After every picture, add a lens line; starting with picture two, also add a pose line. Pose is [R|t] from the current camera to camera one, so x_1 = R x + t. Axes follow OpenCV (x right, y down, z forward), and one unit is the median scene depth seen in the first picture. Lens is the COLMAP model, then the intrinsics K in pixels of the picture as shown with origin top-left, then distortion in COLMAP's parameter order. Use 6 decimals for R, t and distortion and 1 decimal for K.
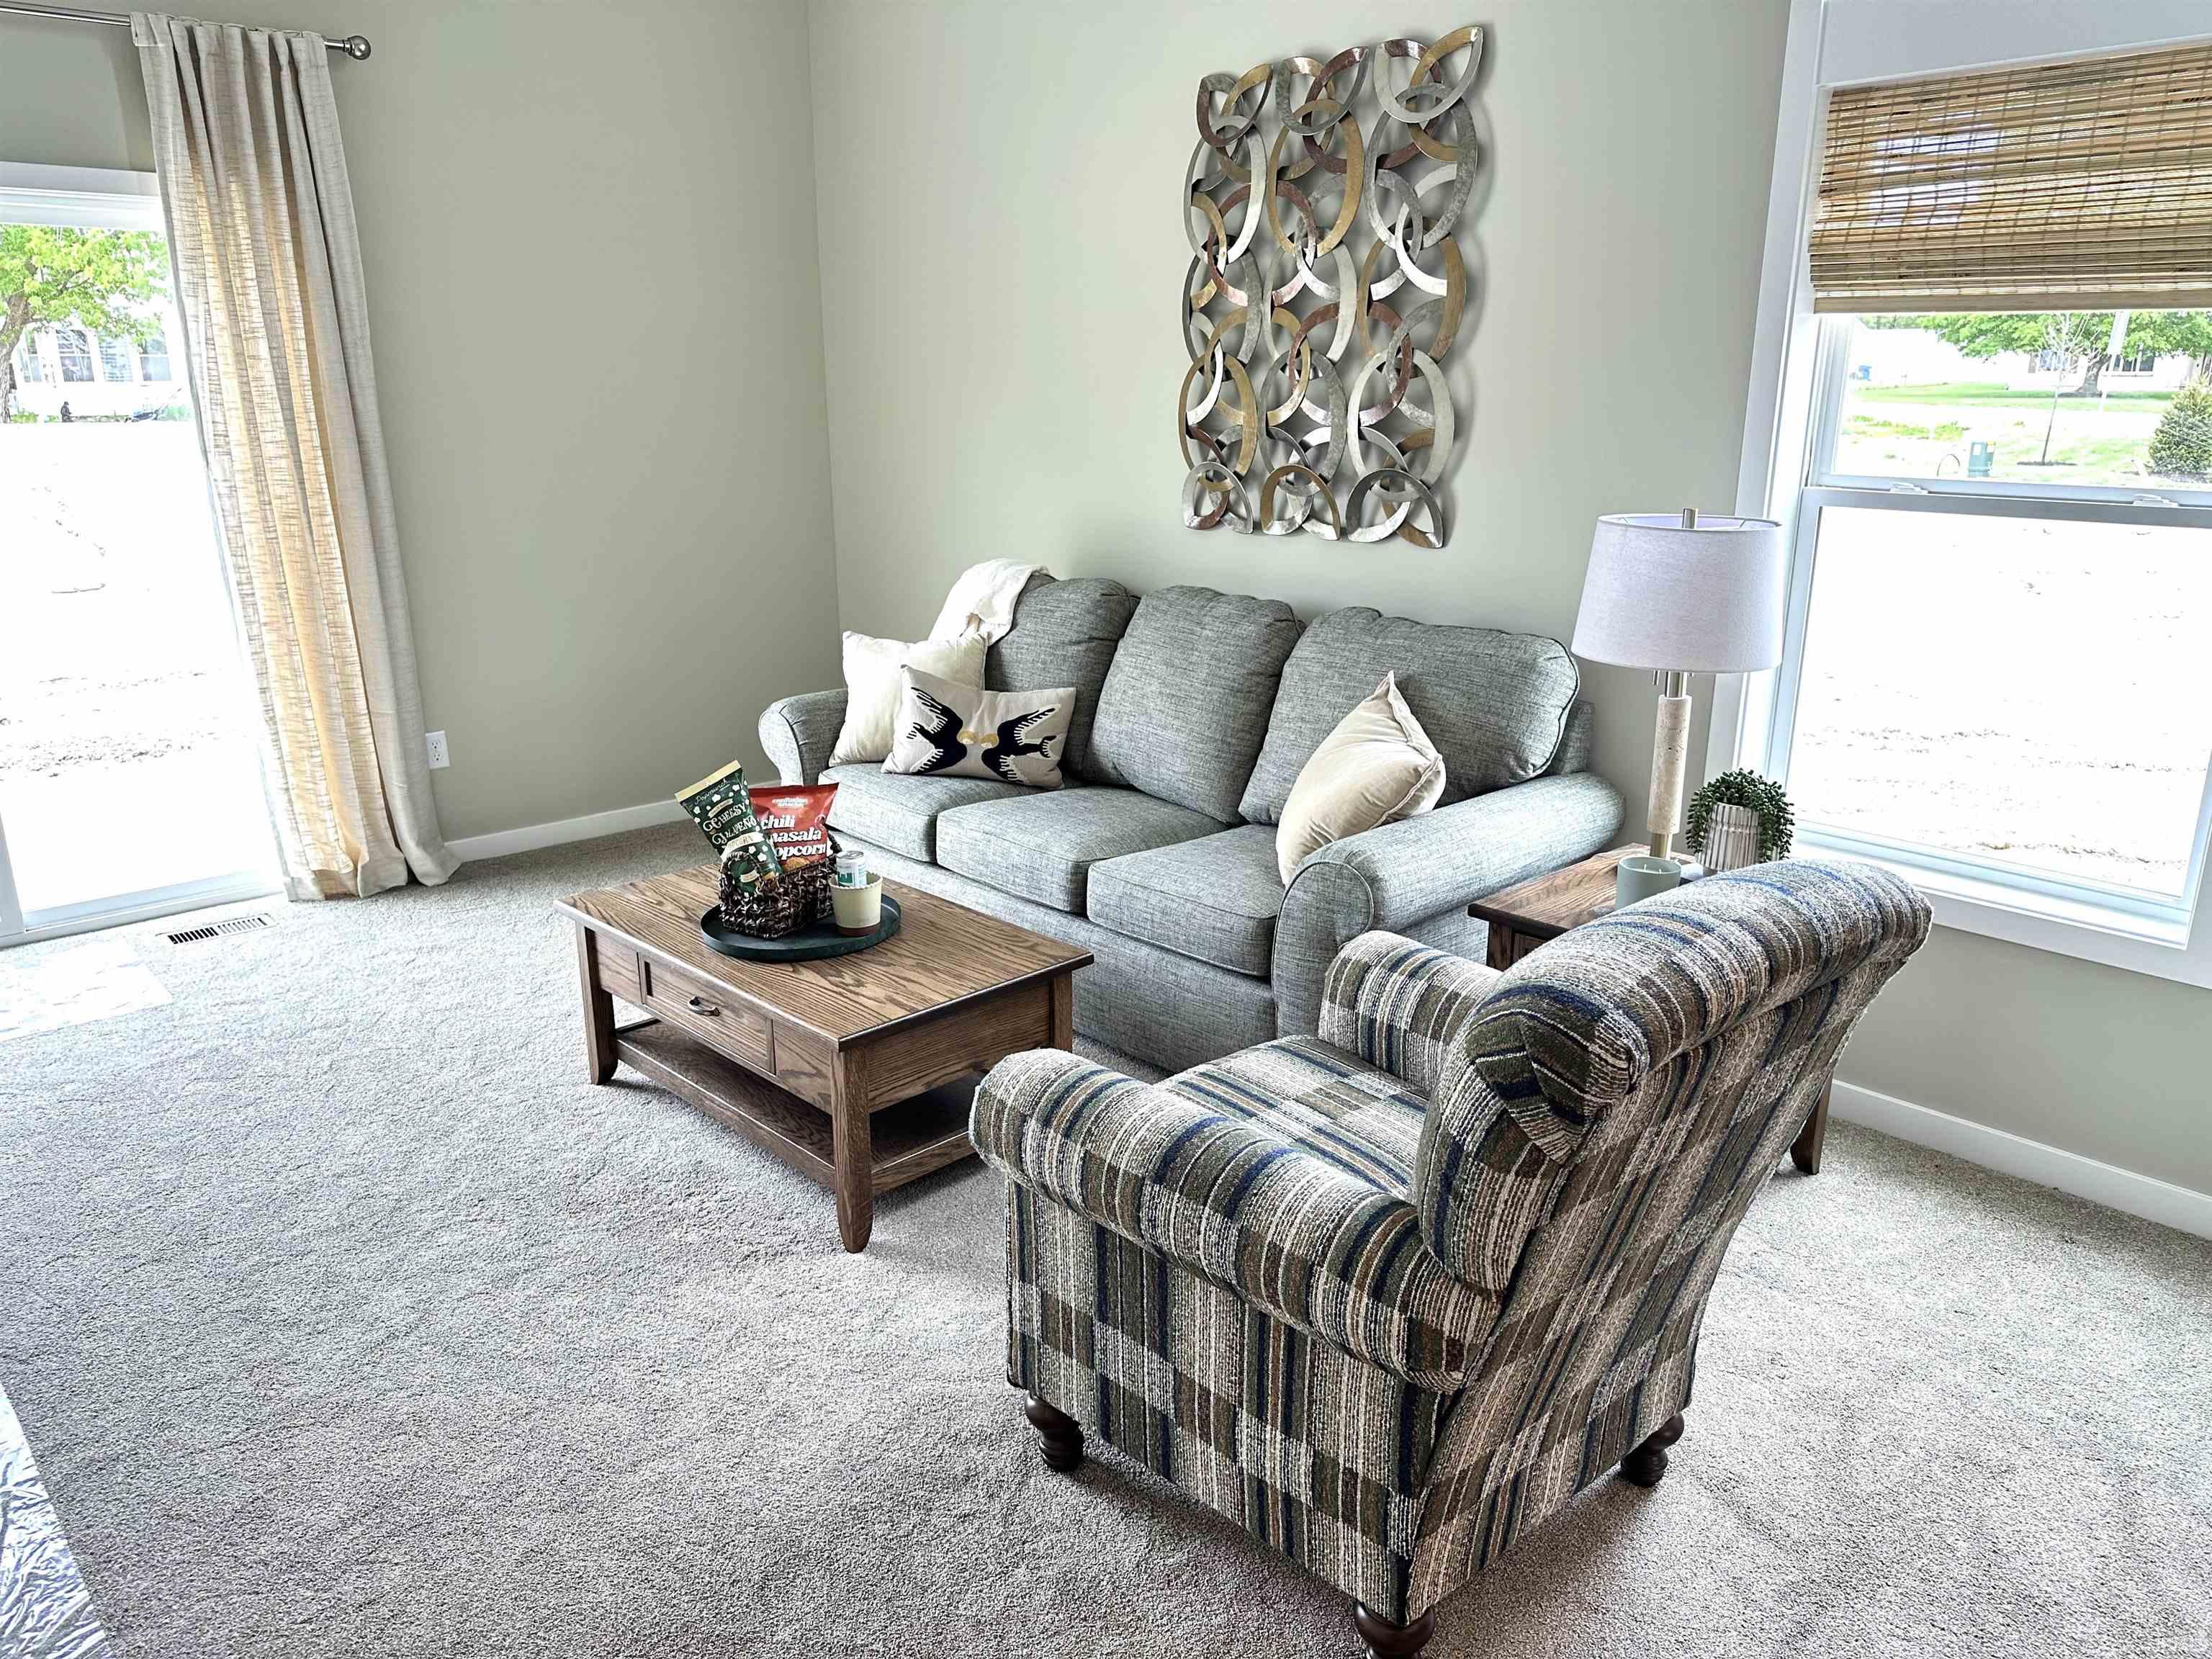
lens RADIAL K [[1571.3, 0, 1111.4], [0, 1571.3, 869.0], [0, 0, 1]] dist [0.038218, -0.030466]
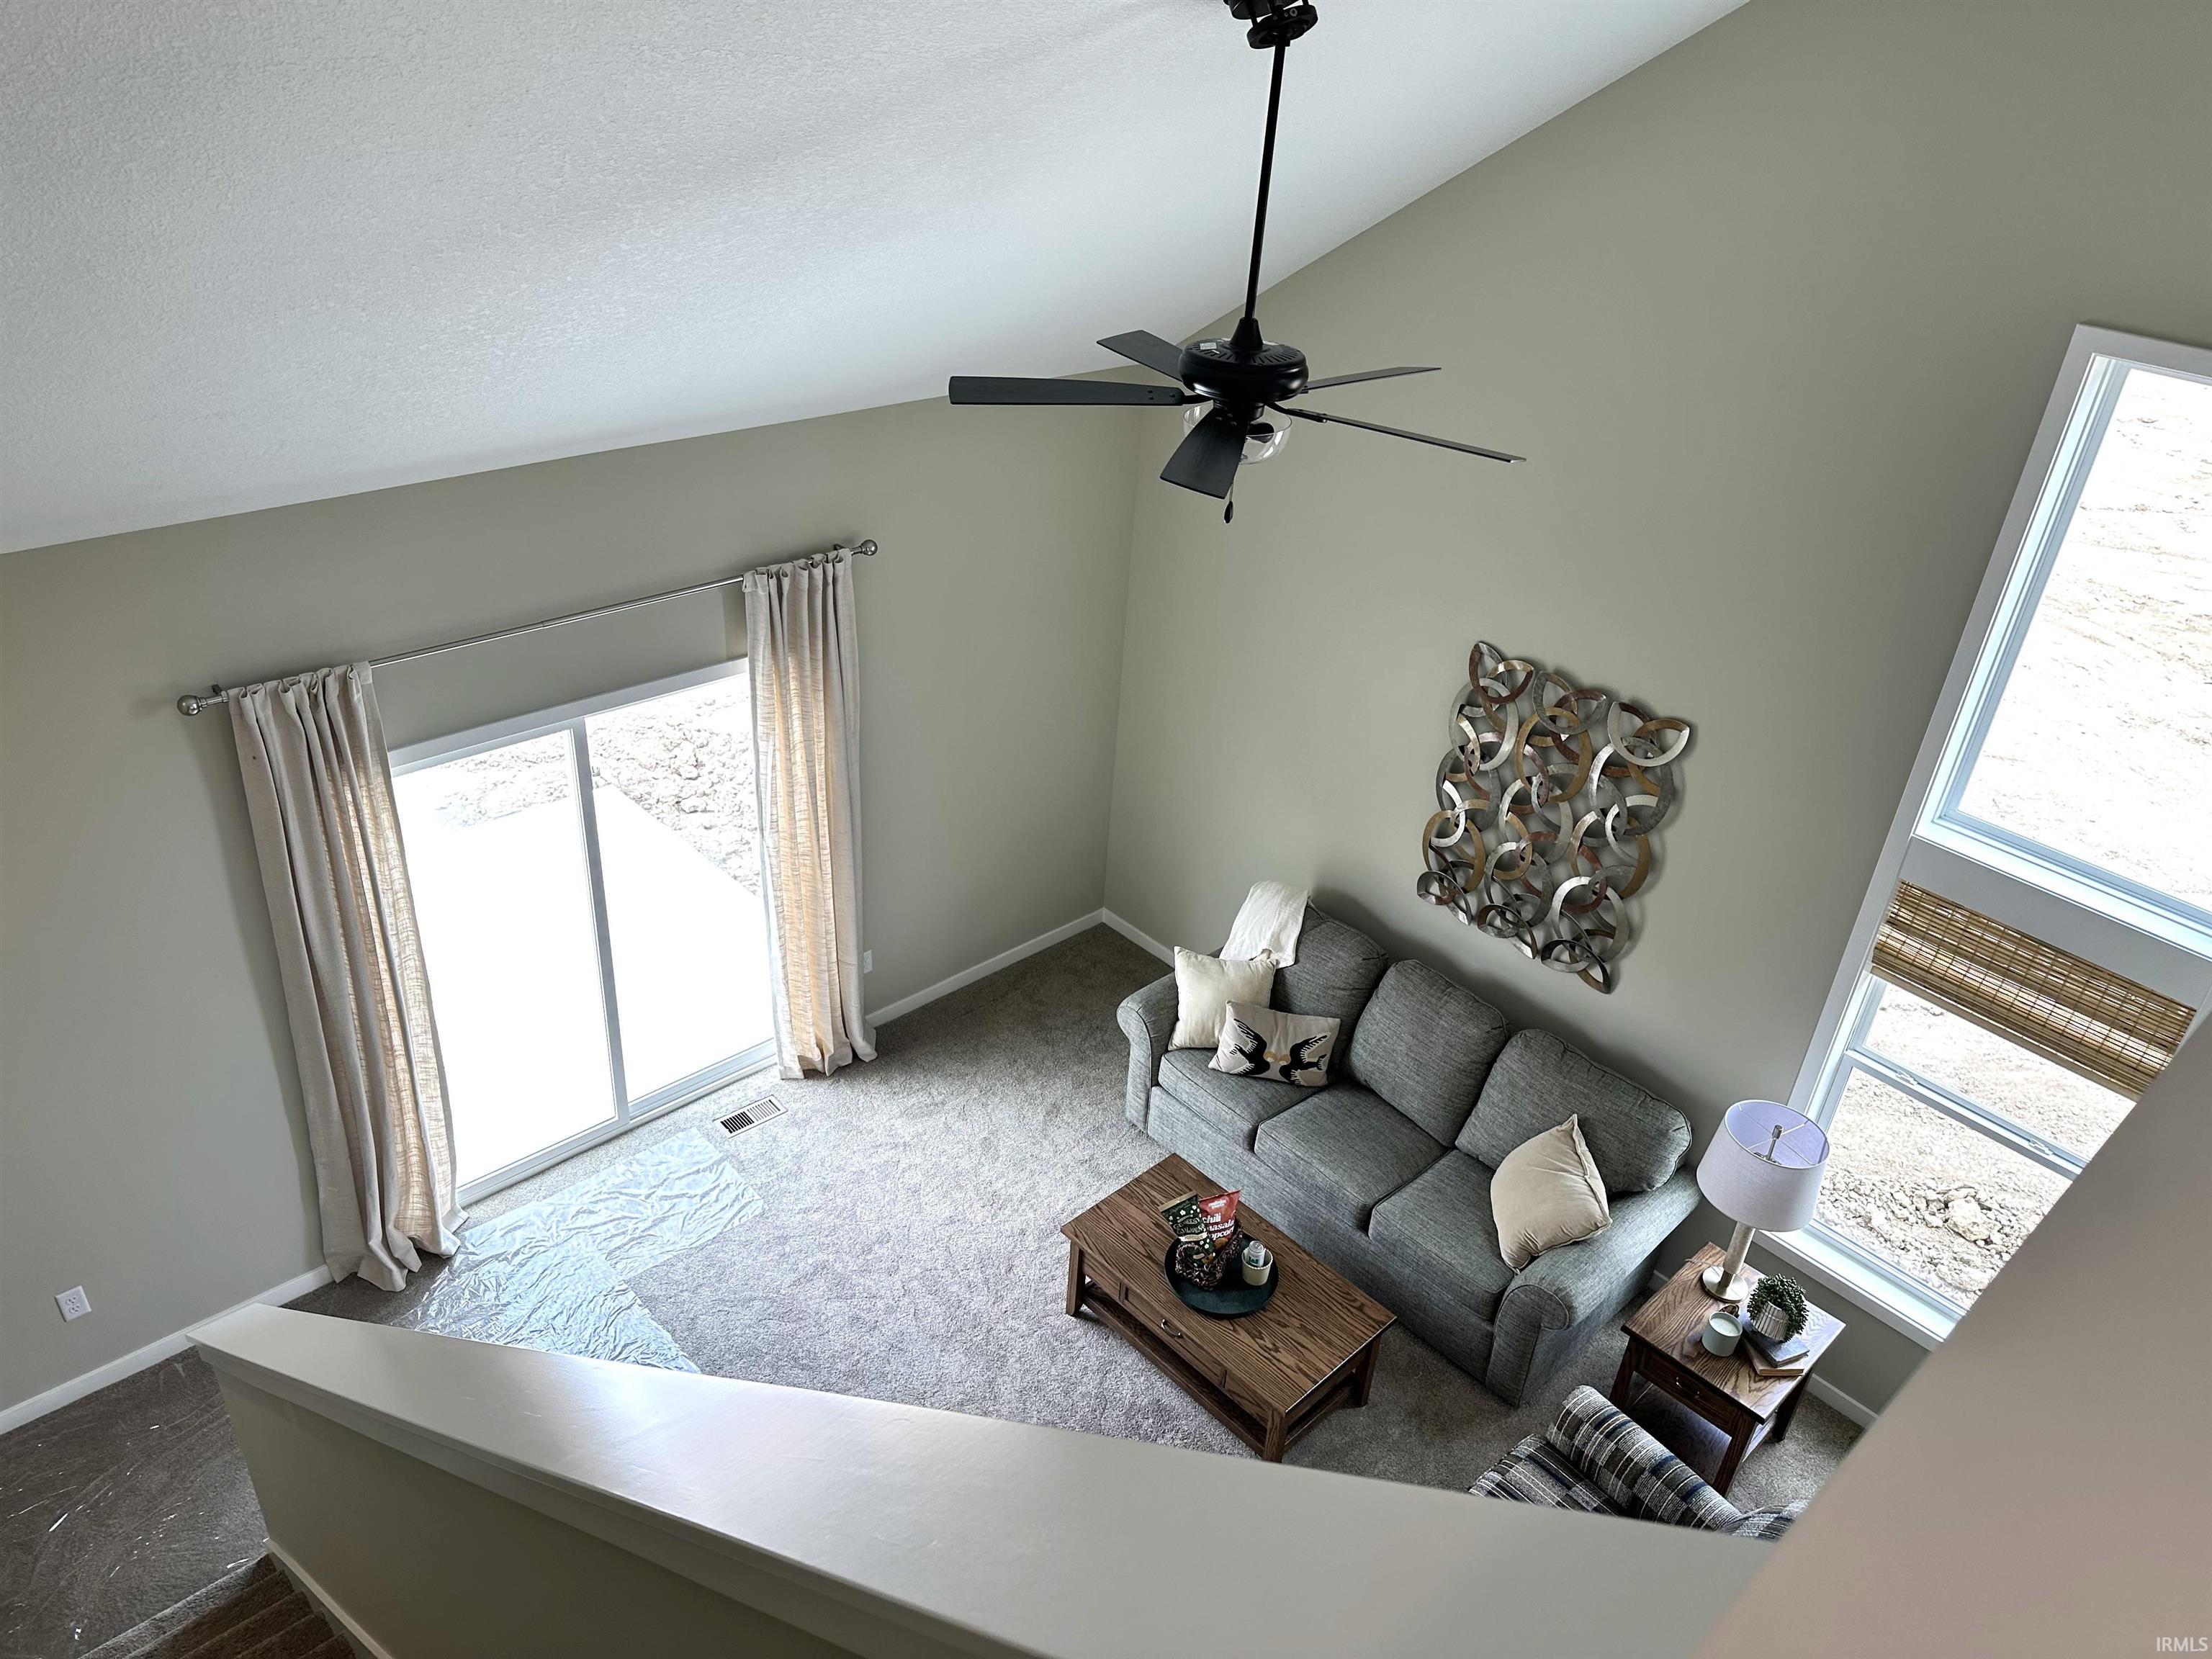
lens RADIAL K [[1571.3, 0, 1051.6], [0, 1571.3, 841.0], [0, 0, 1]] dist [0.038218, -0.030466]
pose [[0.998554, 0.052778, 0.010217, -0.331136], [-0.053671, 0.968037, 0.244998, -0.650254], [0.003040, -0.245192, 0.969470, -0.428740]]
